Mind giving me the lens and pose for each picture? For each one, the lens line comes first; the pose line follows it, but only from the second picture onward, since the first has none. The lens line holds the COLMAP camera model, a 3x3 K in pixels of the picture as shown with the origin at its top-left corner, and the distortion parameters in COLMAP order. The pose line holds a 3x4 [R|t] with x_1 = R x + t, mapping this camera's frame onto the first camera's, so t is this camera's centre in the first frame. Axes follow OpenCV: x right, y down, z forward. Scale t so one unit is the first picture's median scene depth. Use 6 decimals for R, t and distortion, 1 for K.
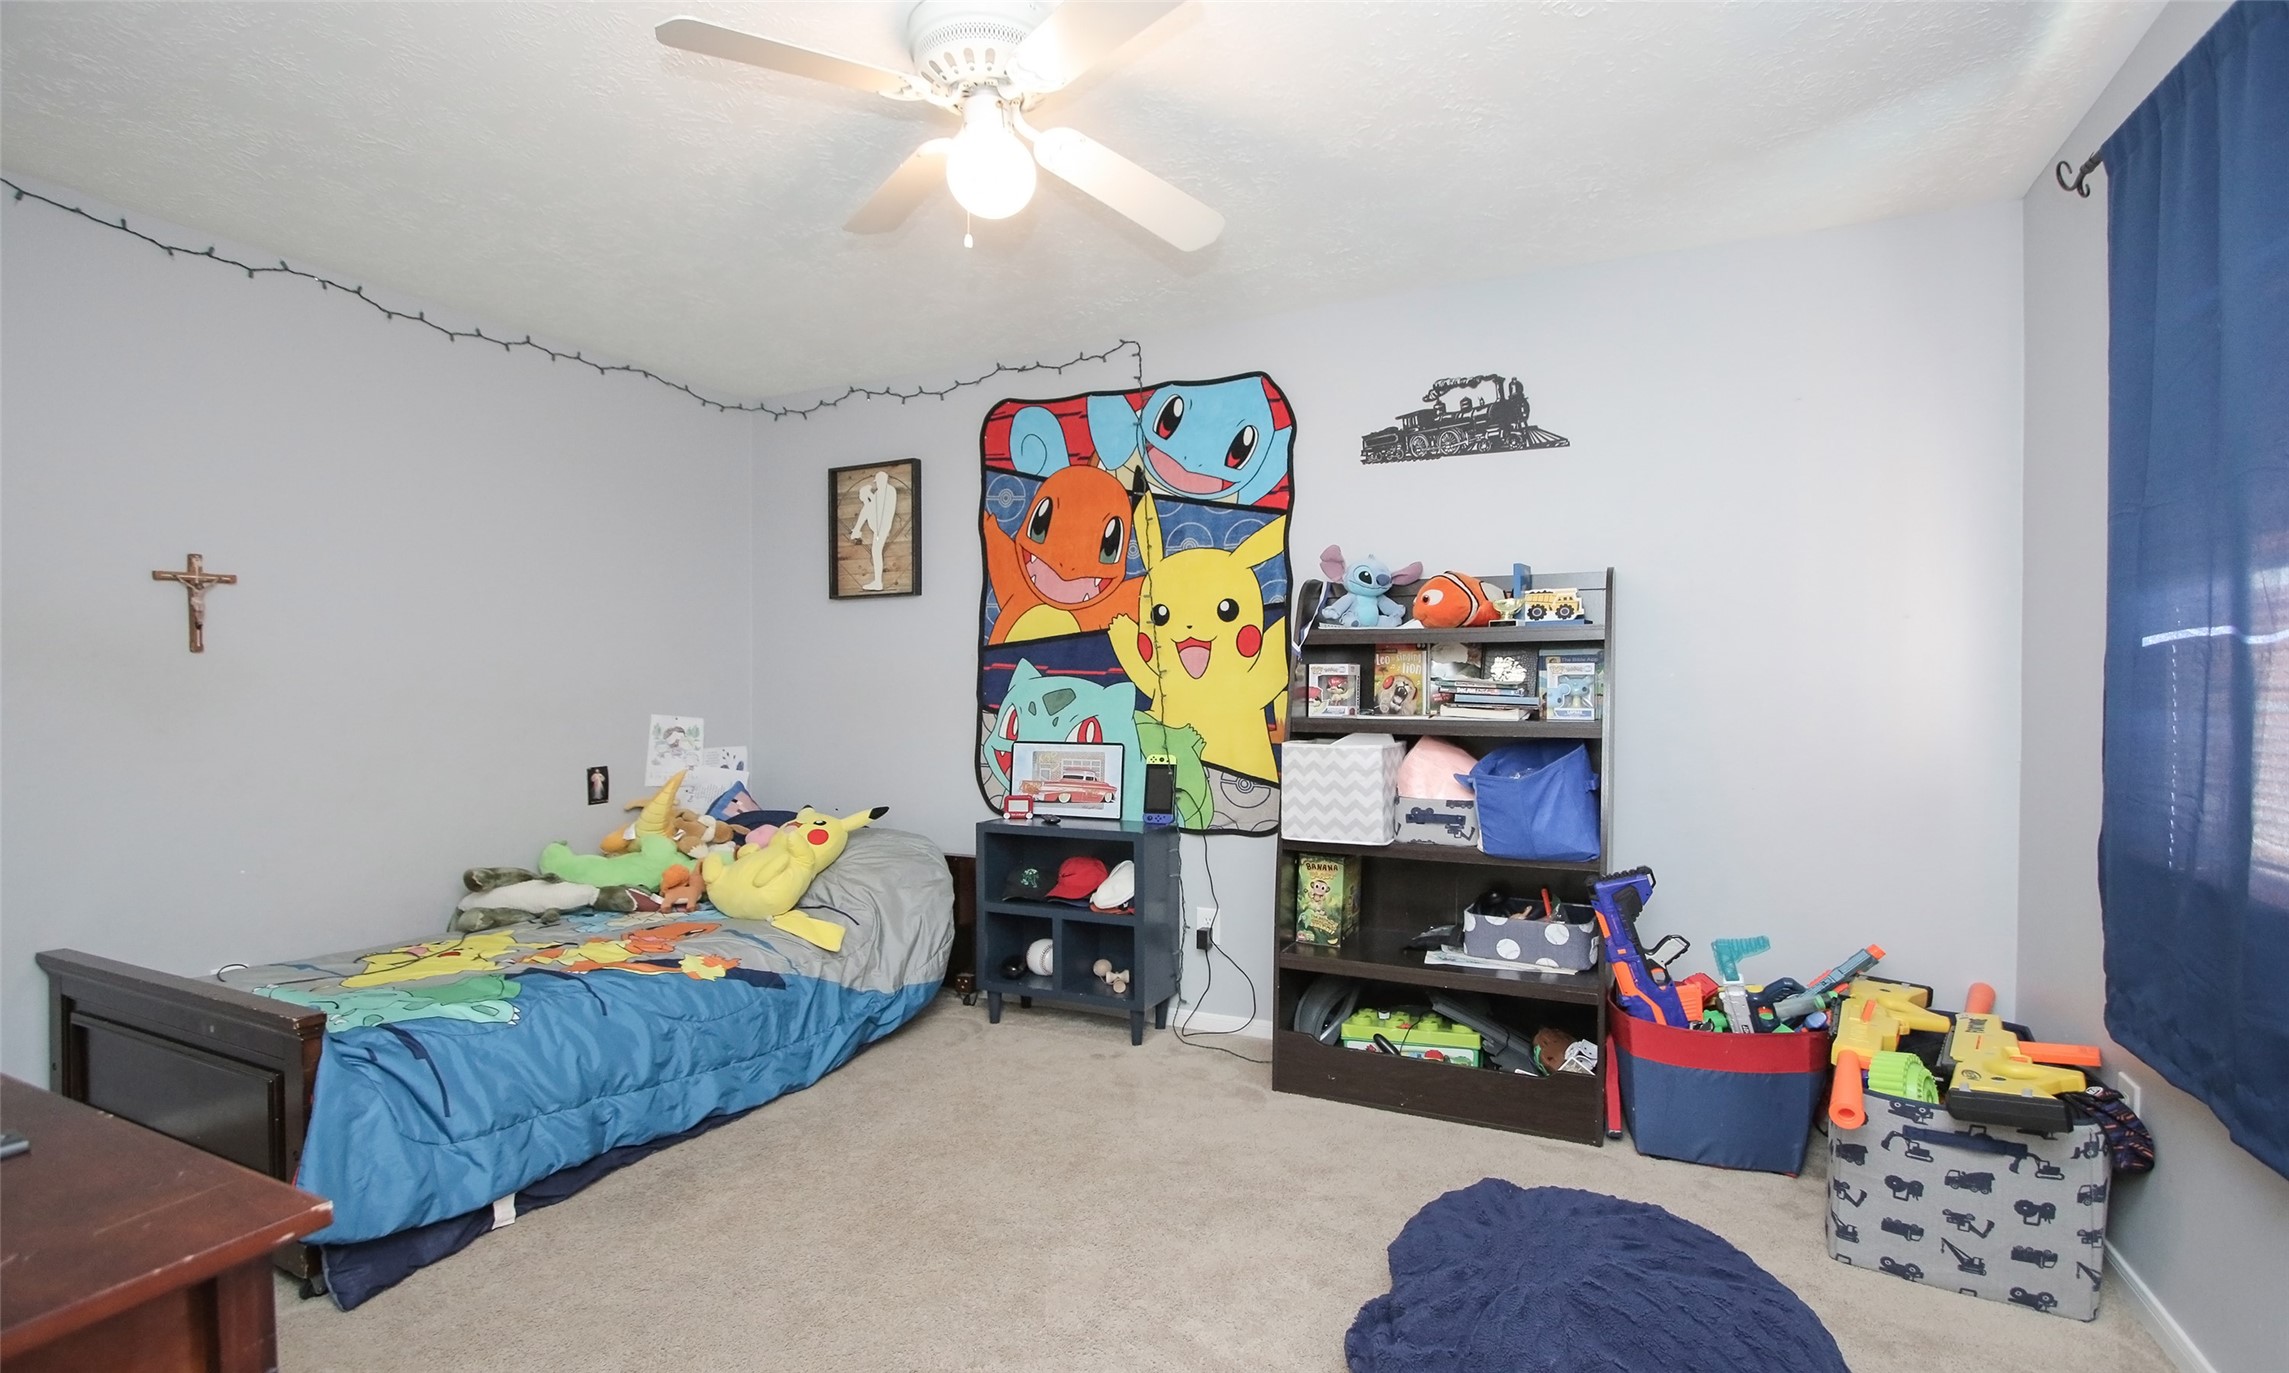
lens RADIAL K [[1057.4, 0, 1157.8], [0, 1057.4, 694.8], [0, 0, 1]] dist [-0.014461, 0.001281]
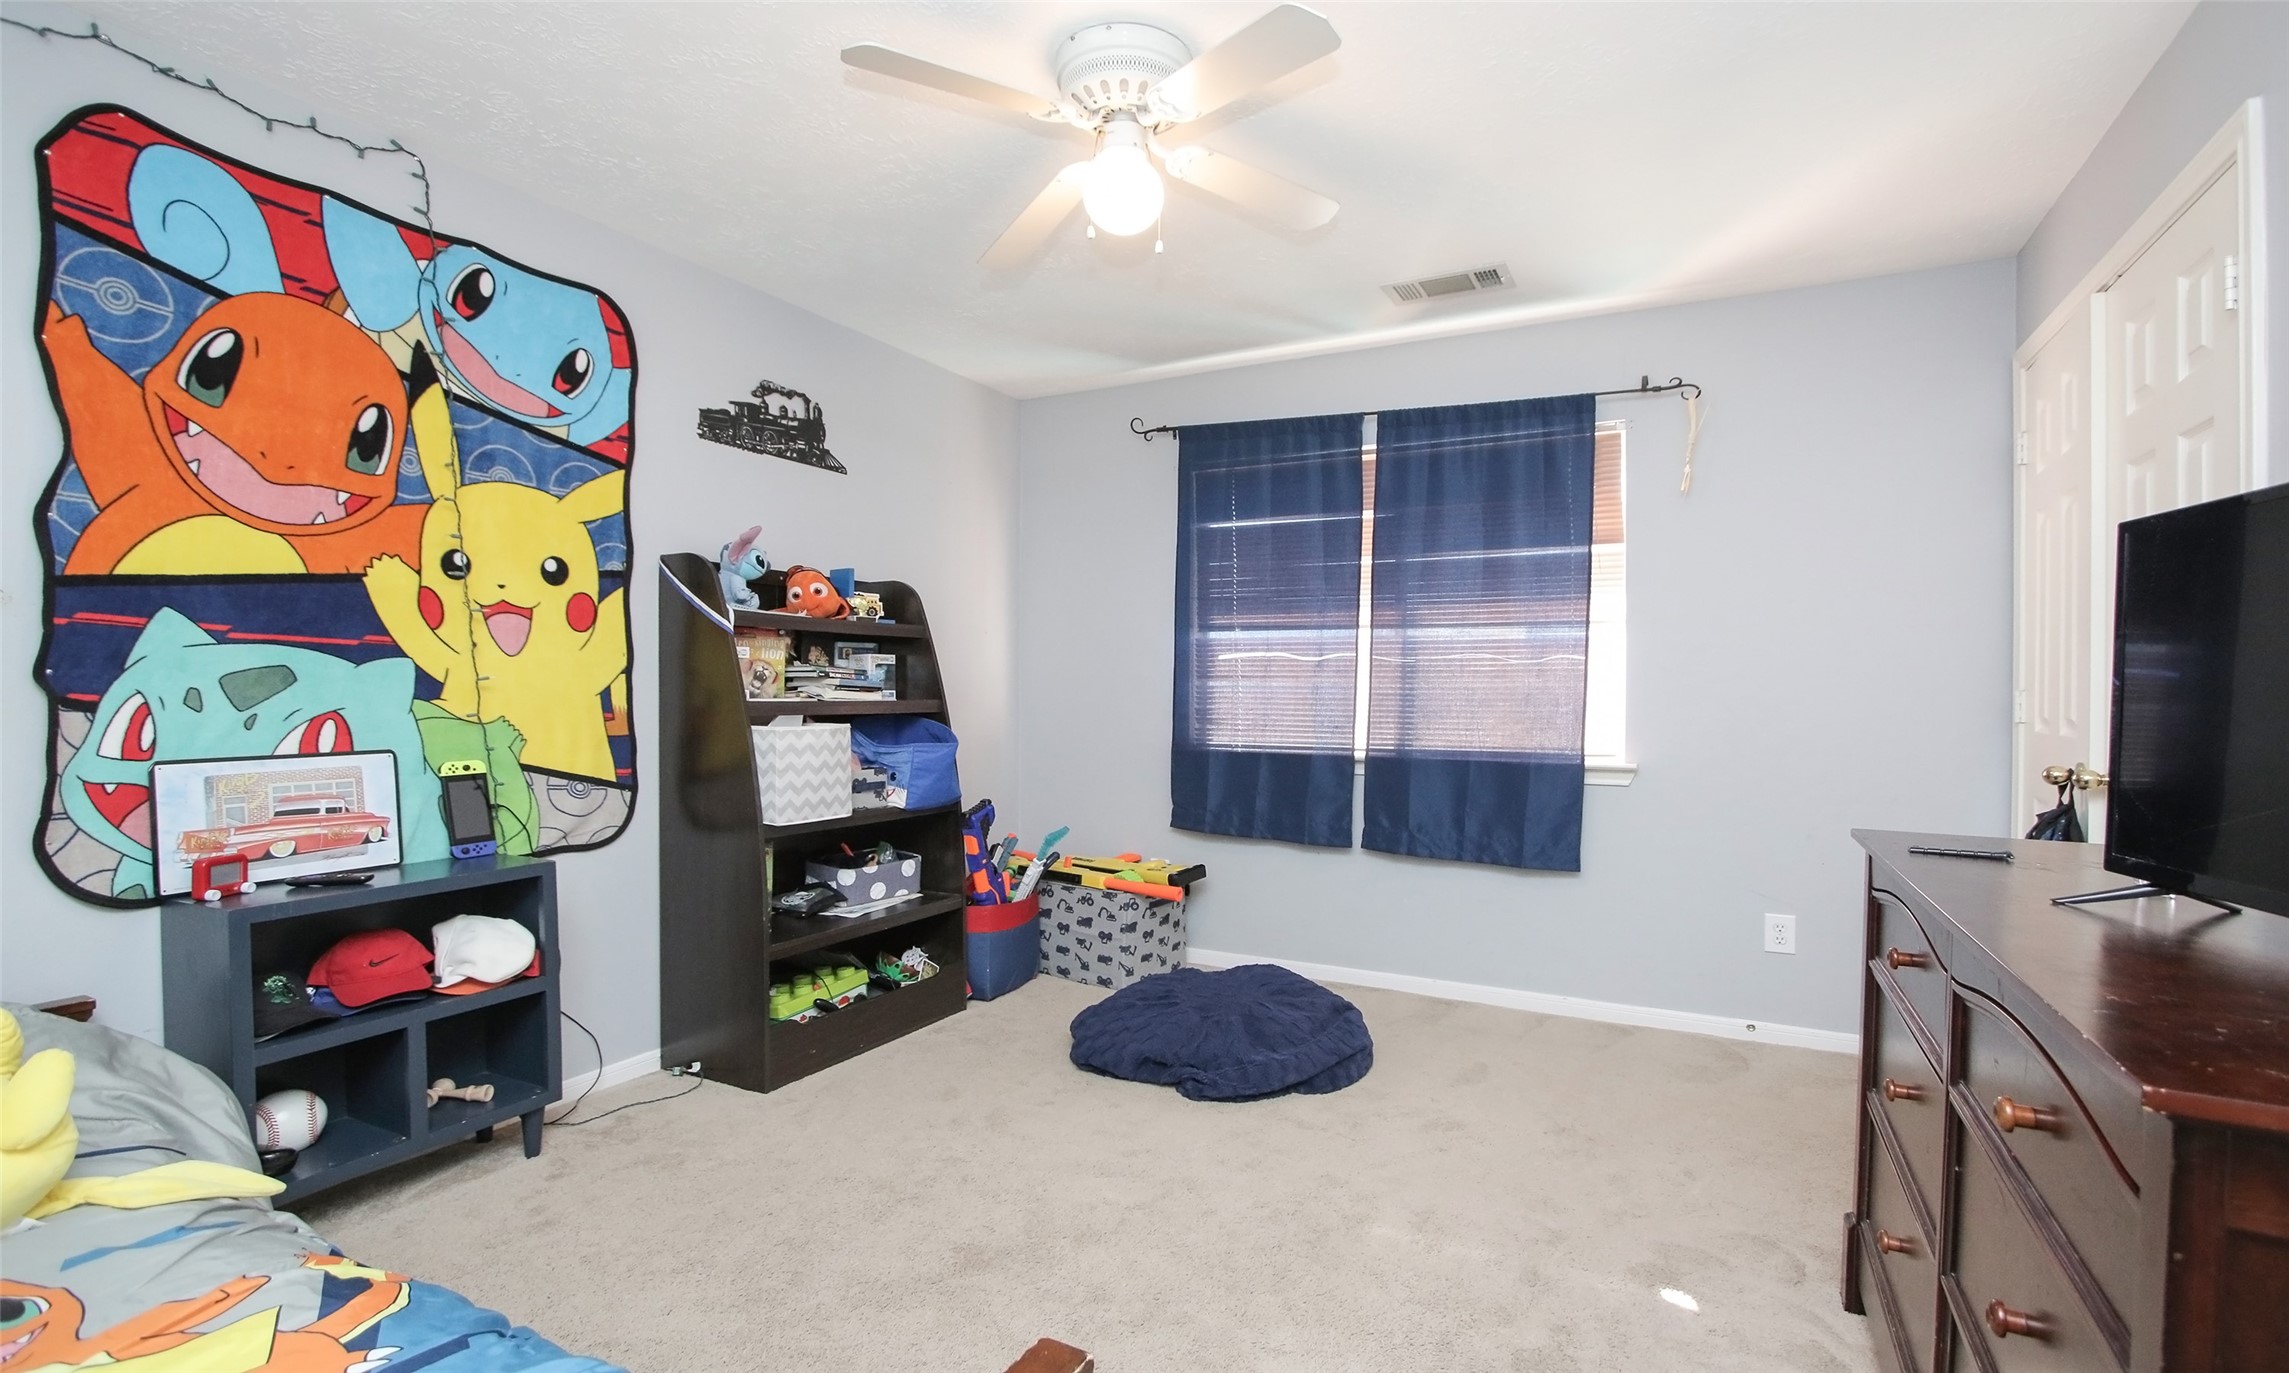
lens RADIAL K [[1057.4, 0, 1155.6], [0, 1057.4, 691.8], [0, 0, 1]] dist [-0.014461, 0.001281]
pose [[0.041656, -0.002892, 0.999128, -0.681628], [0.004803, 0.999985, 0.002694, 0.010105], [-0.999120, 0.004686, 0.041669, 0.503552]]
